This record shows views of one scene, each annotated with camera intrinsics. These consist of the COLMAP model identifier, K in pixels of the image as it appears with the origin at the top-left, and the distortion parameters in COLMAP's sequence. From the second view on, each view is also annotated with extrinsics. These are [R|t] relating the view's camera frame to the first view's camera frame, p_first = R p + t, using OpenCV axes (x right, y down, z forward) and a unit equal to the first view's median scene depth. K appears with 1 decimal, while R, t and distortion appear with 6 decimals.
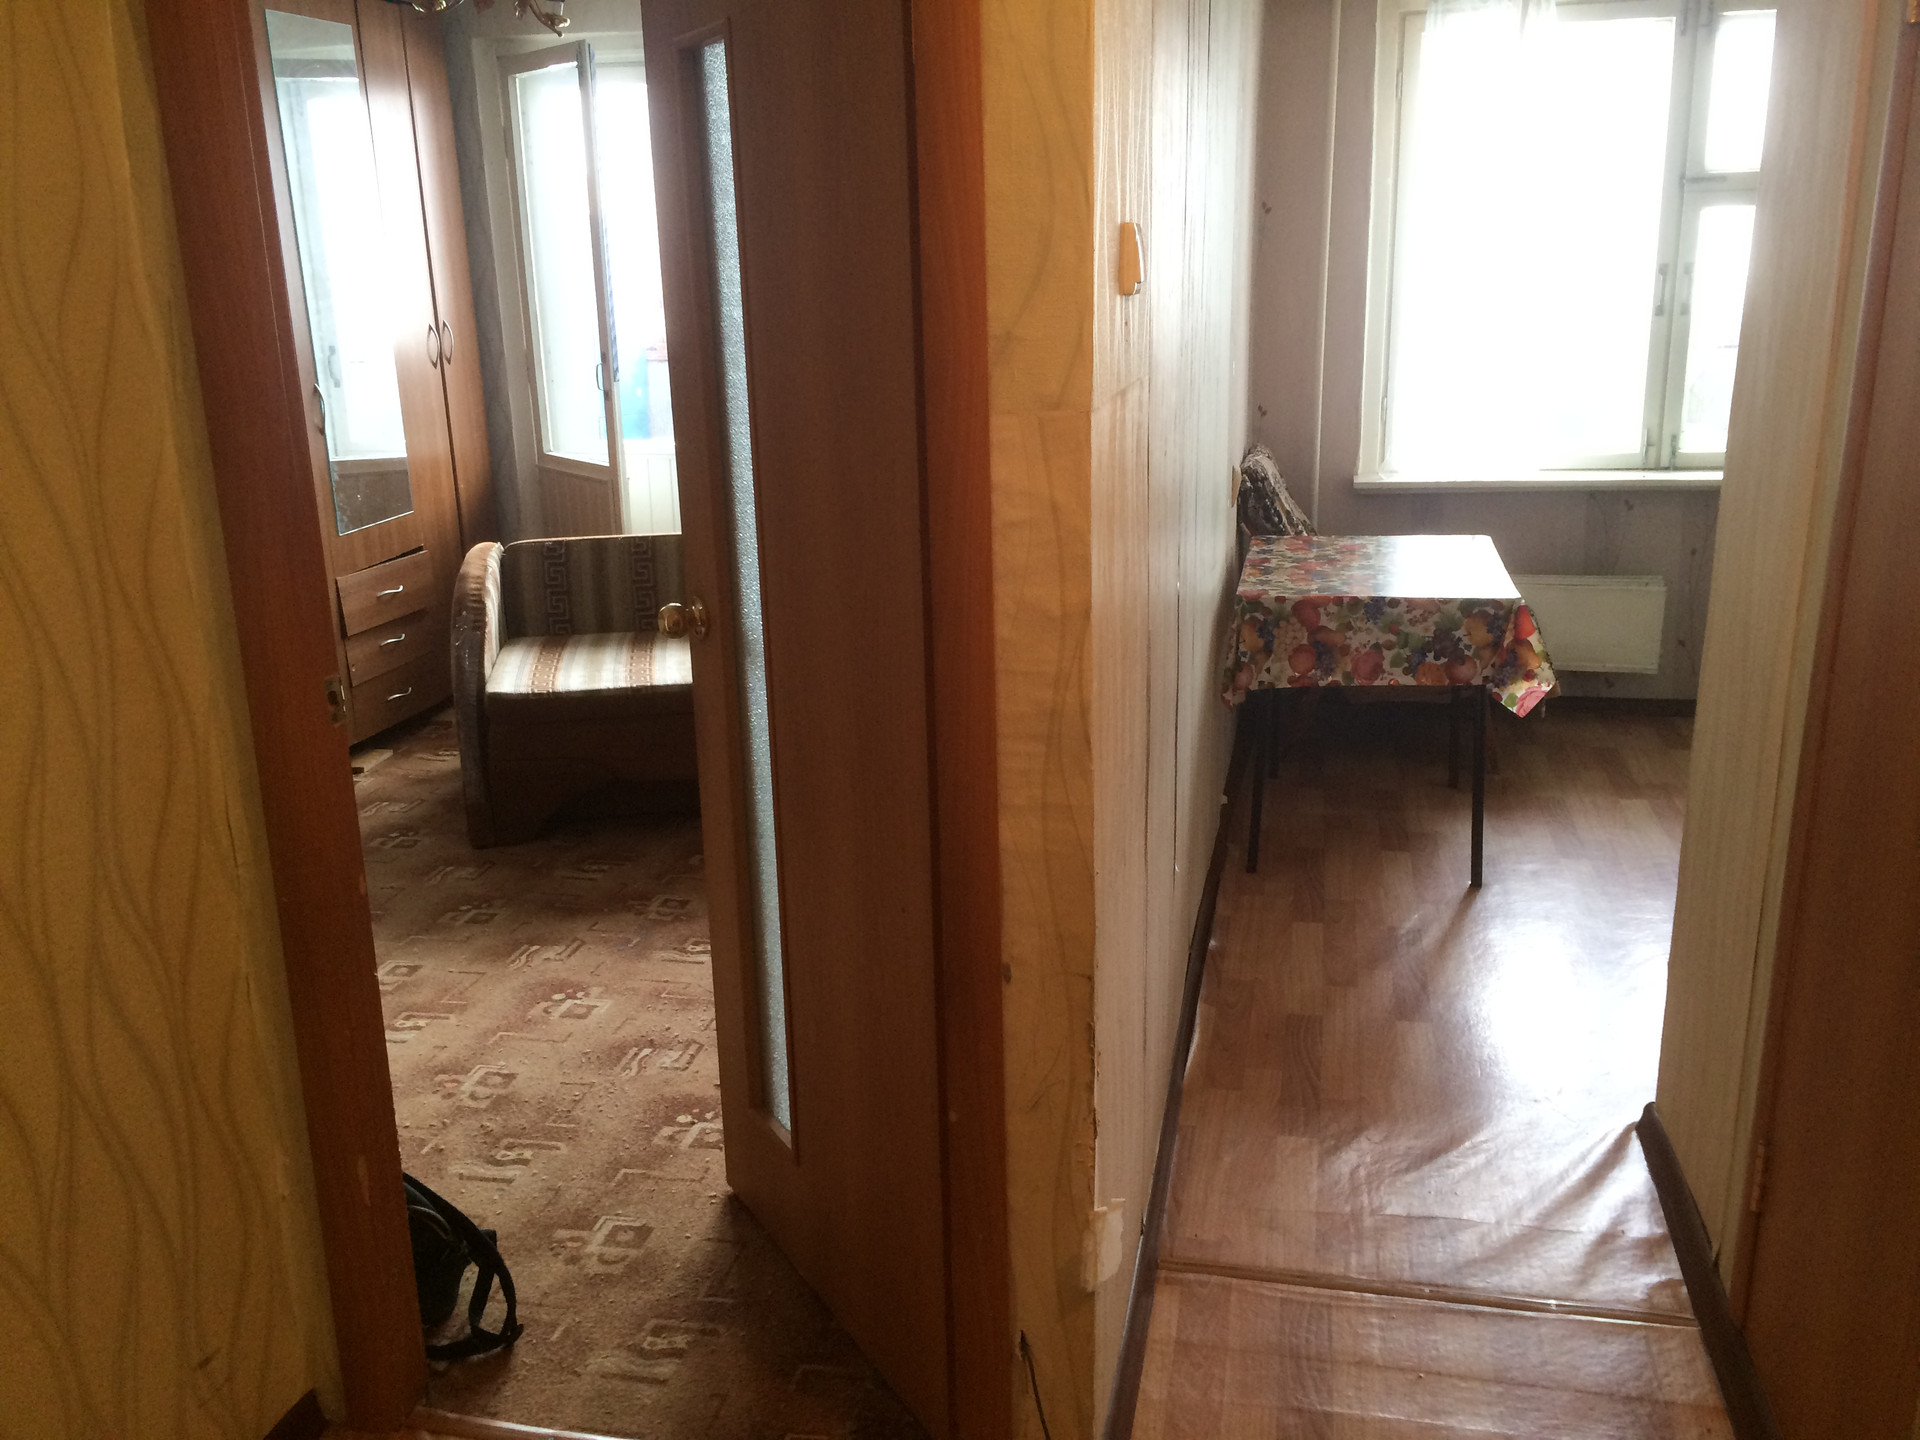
lens RADIAL K [[1632.1, 0, 947.9], [0, 1632.1, 714.0], [0, 0, 1]] dist [0.086744, -0.123838]
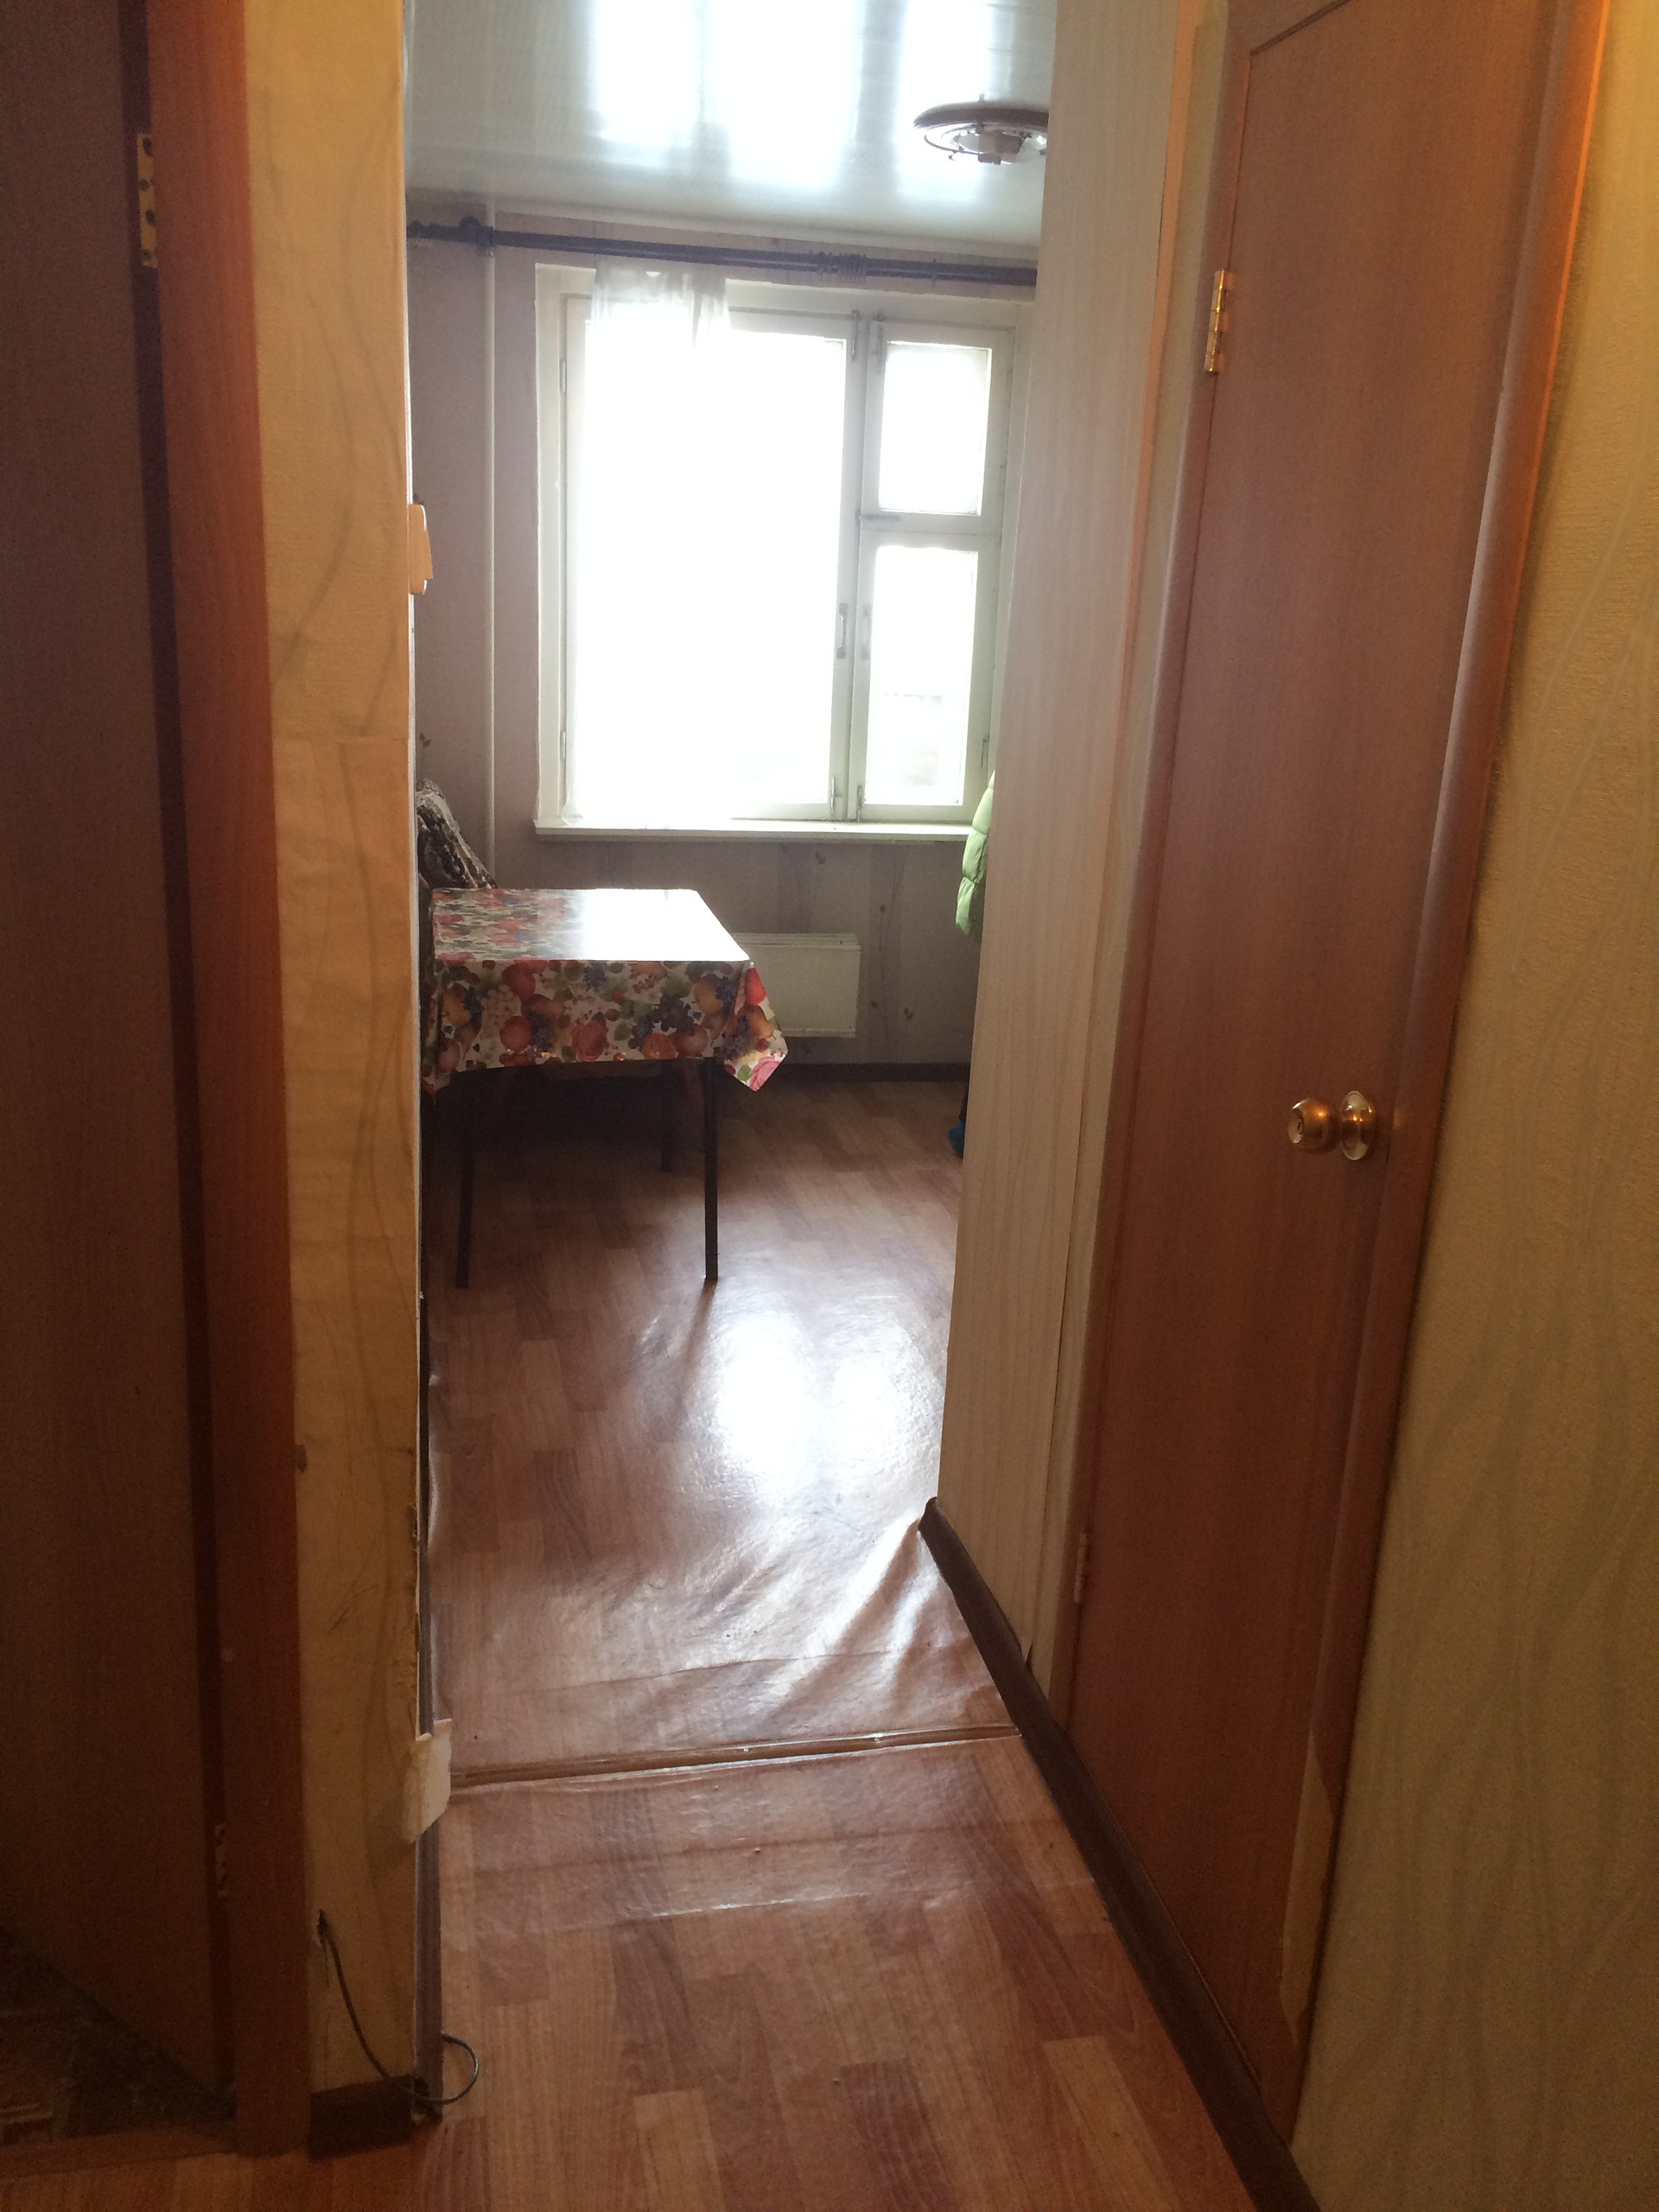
lens RADIAL K [[1880.3, 0, 823.9], [0, 1880.3, 1085.2], [0, 0, 1]] dist [0.086744, -0.123838]
pose [[0.907399, -0.040318, 0.418331, -0.054645], [0.041127, 0.999129, 0.007088, -0.007333], [-0.418253, 0.010773, 0.908267, 0.039796]]
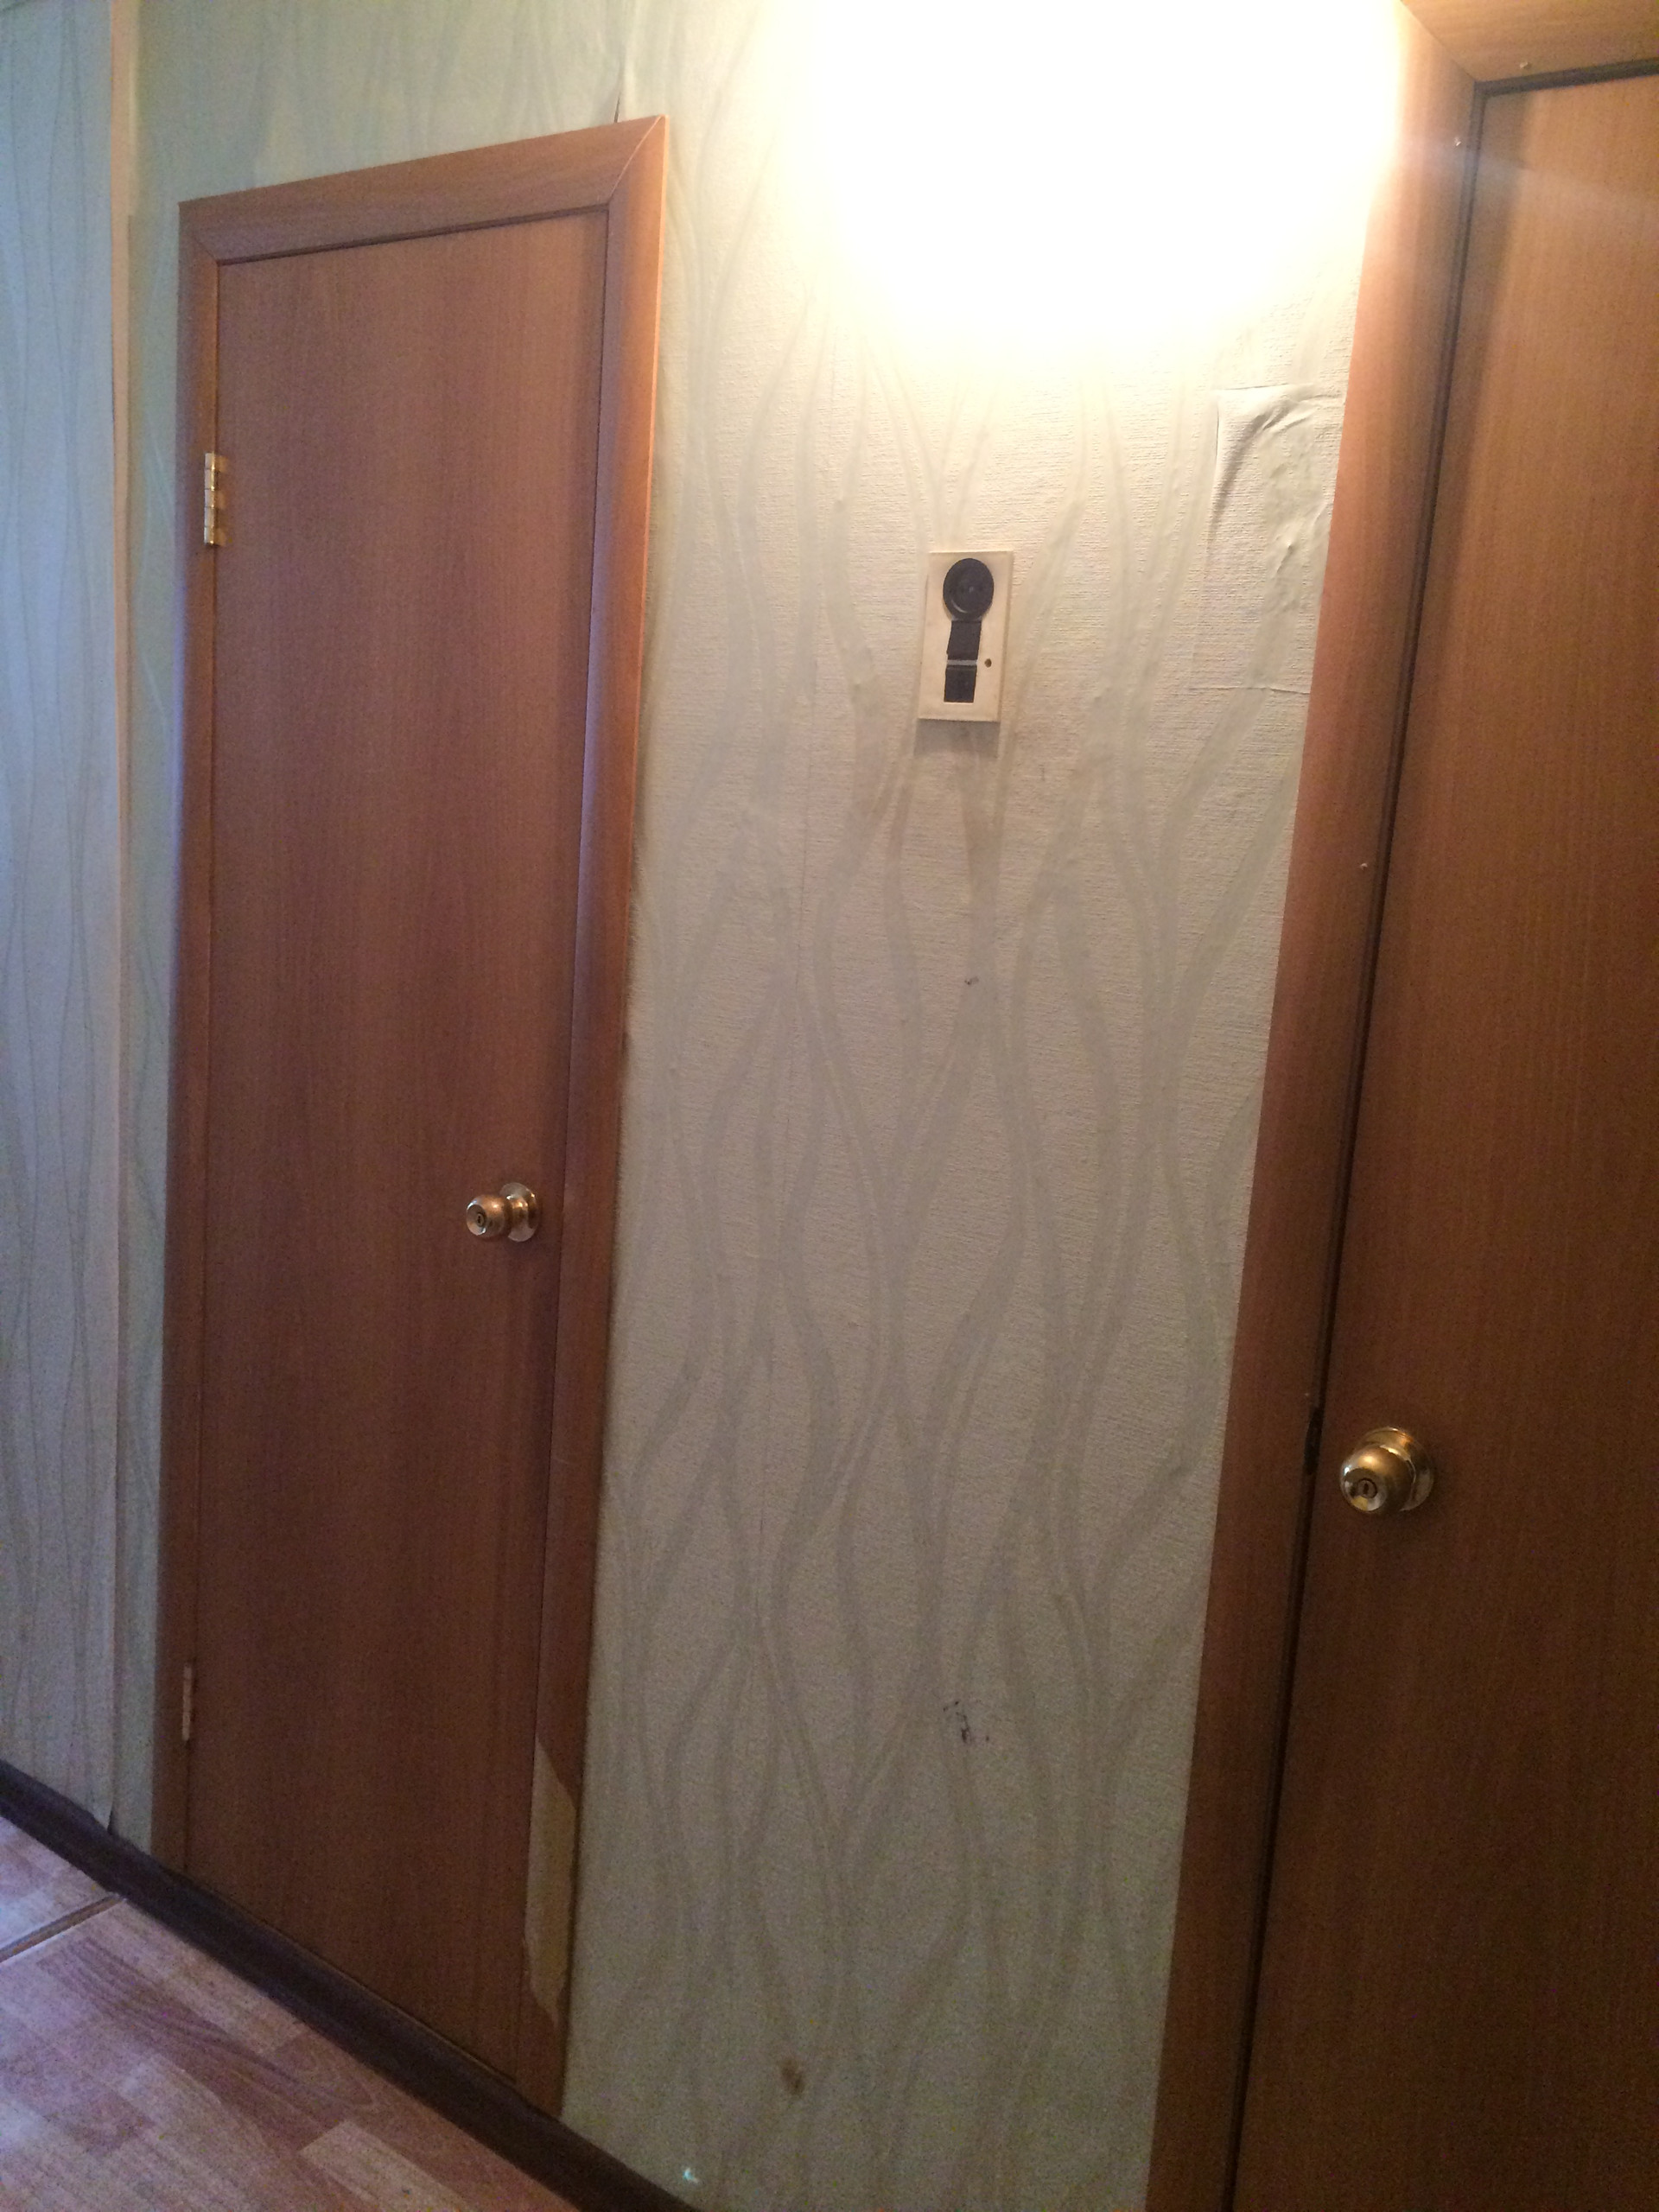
lens RADIAL K [[1880.3, 0, 823.9], [0, 1880.3, 1085.2], [0, 0, 1]] dist [0.086744, -0.123838]
pose [[0.398275, -0.095664, 0.912264, -0.199777], [0.164761, 0.985832, 0.031448, -0.027289], [-0.902348, 0.137781, 0.408394, 0.102705]]
